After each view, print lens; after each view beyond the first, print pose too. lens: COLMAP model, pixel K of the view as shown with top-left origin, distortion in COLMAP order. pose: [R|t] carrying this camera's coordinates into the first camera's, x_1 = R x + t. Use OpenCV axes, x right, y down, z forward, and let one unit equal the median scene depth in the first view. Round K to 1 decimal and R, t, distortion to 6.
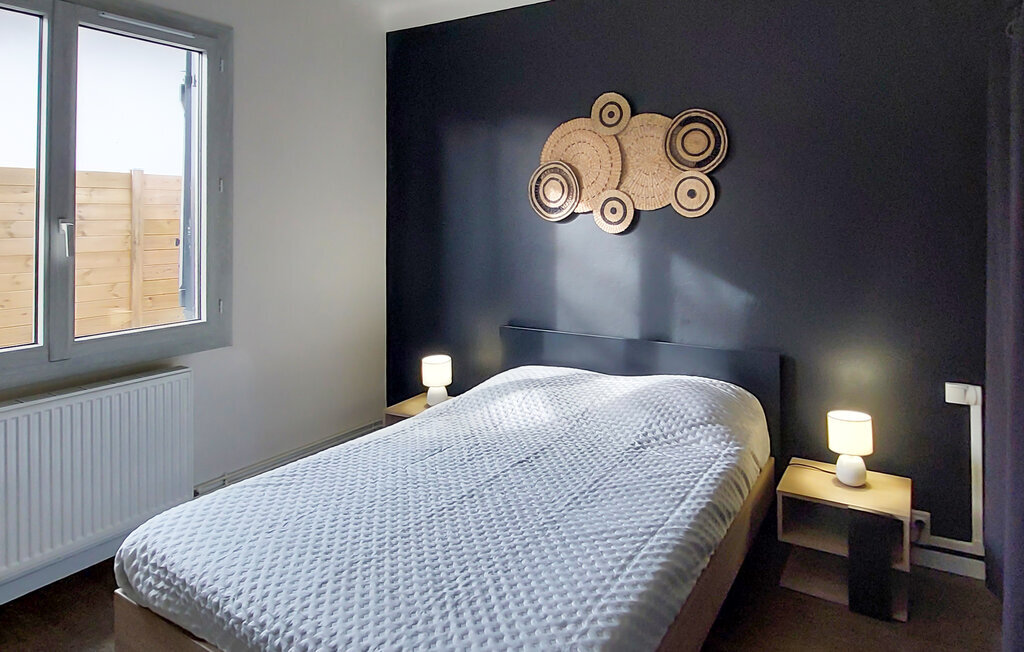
lens RADIAL K [[622.9, 0, 512.0], [0, 622.9, 326.0], [0, 0, 1]] dist [-0.084479, -0.000594]
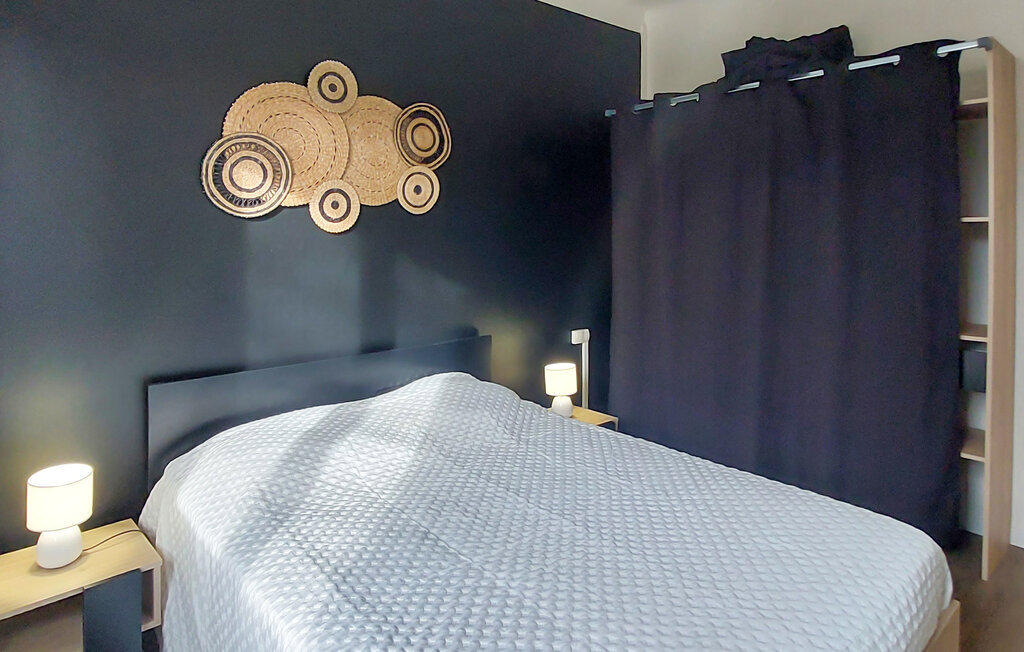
lens RADIAL K [[622.9, 0, 512.0], [0, 622.9, 326.0], [0, 0, 1]] dist [-0.084479, -0.000594]
pose [[0.276963, -0.148075, 0.949403, -0.592095], [0.151606, 0.982413, 0.108996, -0.083663], [-0.948845, 0.113747, 0.294541, 0.567871]]
